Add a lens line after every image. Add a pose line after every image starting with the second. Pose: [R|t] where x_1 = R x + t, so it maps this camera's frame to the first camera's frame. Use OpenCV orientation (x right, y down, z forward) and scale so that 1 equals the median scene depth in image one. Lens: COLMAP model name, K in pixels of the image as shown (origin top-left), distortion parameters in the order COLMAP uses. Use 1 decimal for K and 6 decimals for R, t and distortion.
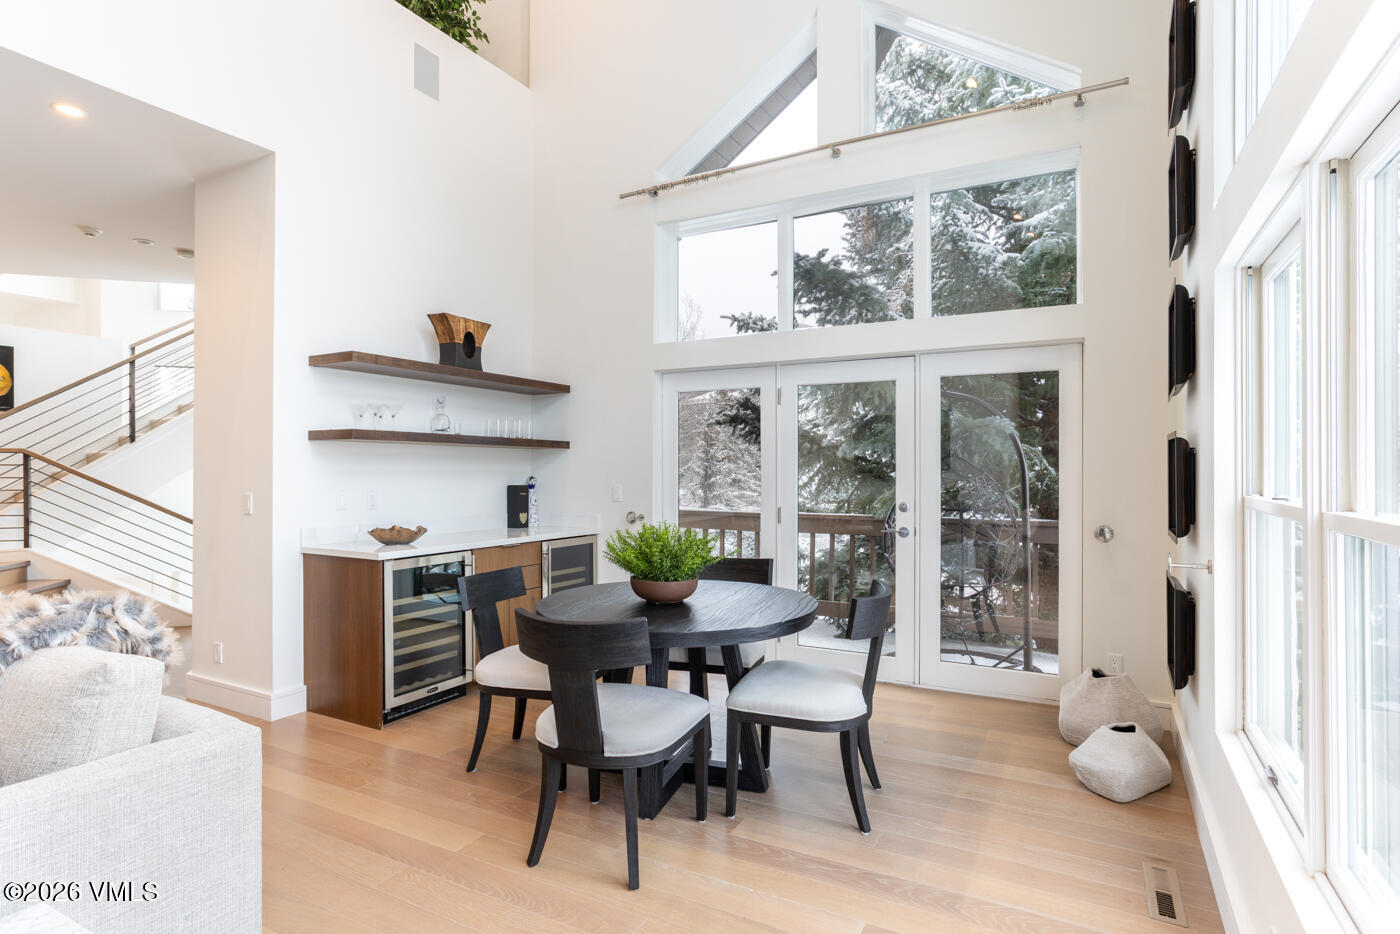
lens RADIAL K [[722.9, 0, 692.8], [0, 722.9, 460.7], [0, 0, 1]] dist [-0.032139, 0.027044]
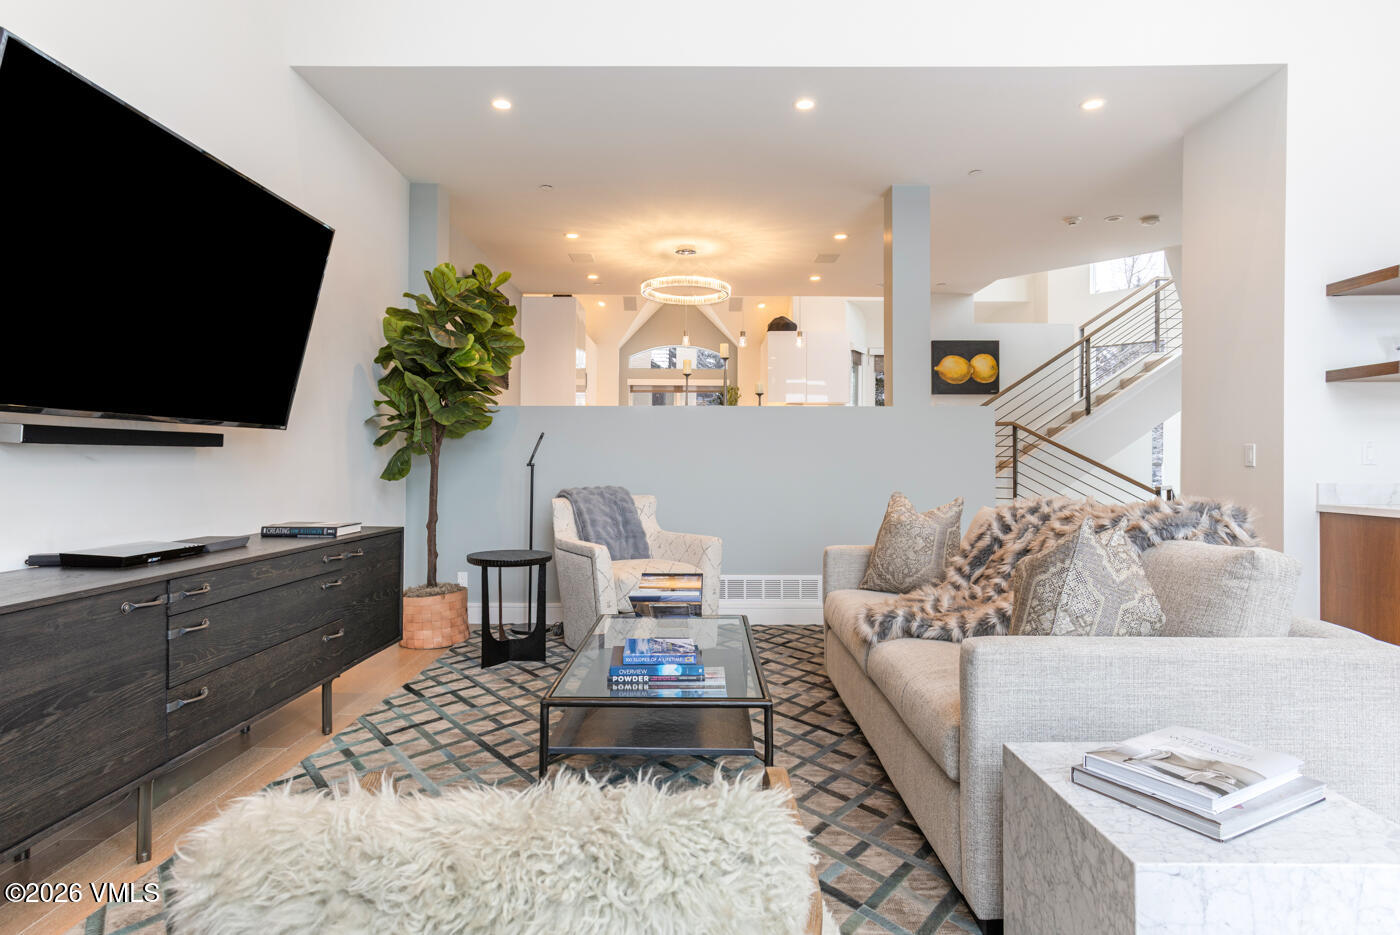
lens RADIAL K [[767.0, 0, 700.0], [0, 767.0, 467.5], [0, 0, 1]] dist [-0.003286, 0.017814]
pose [[0.502812, -0.002782, -0.864391, -0.115458], [0.008913, 0.999958, 0.001966, 0.071097], [0.864350, -0.008693, 0.502816, -0.136361]]
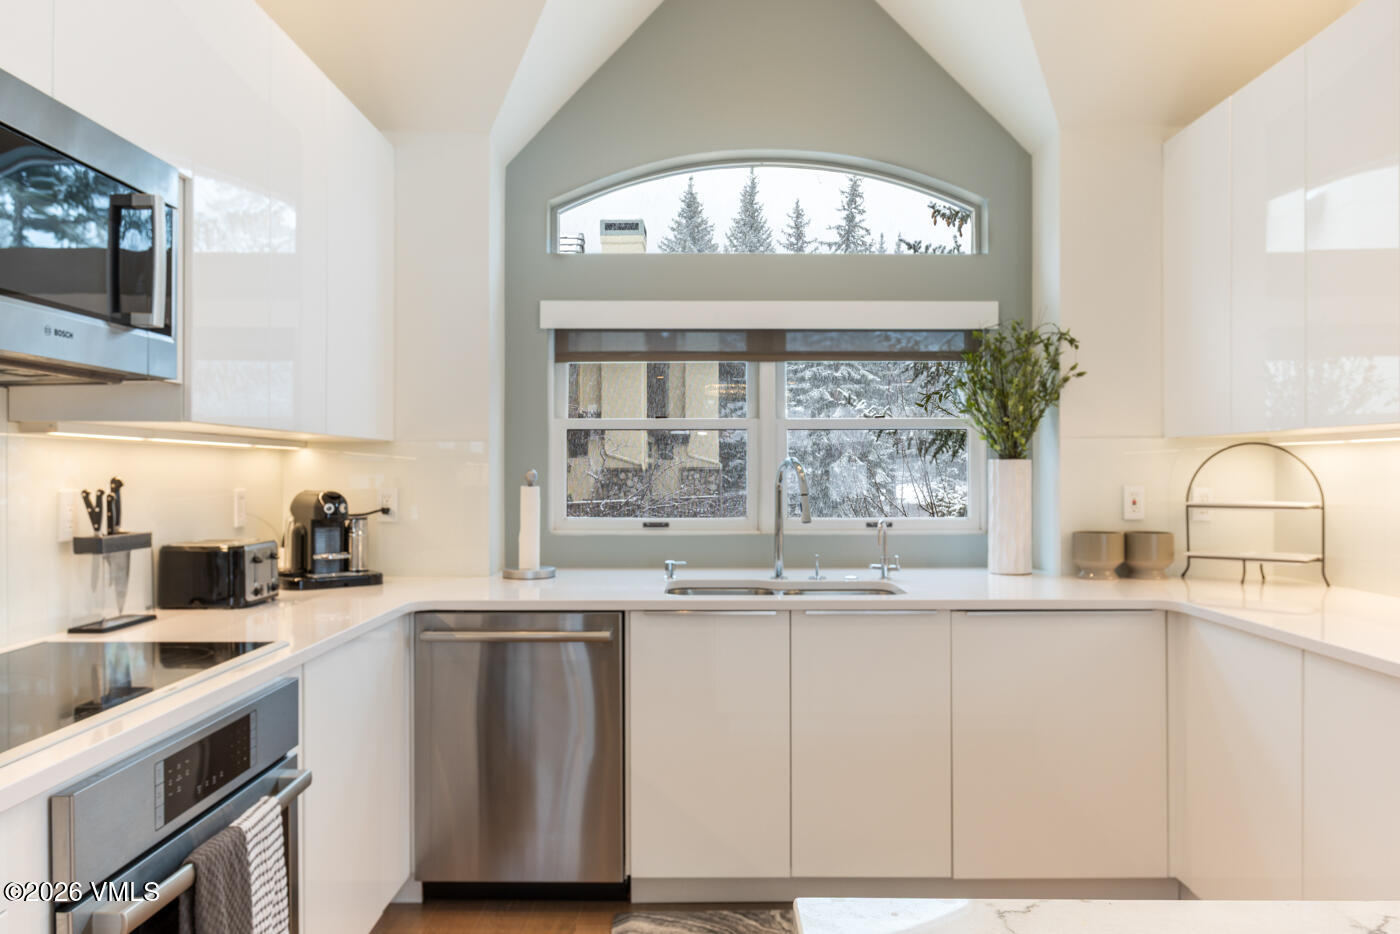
lens RADIAL K [[998.4, 0, 700.0], [0, 998.4, 467.0], [0, 0, 1]] dist [-0.005488, 0.000941]
pose [[0.494840, -0.010104, -0.868925, -1.881977], [0.011832, 0.999918, -0.004889, -0.105302], [0.868904, -0.007862, 0.494919, 0.745521]]
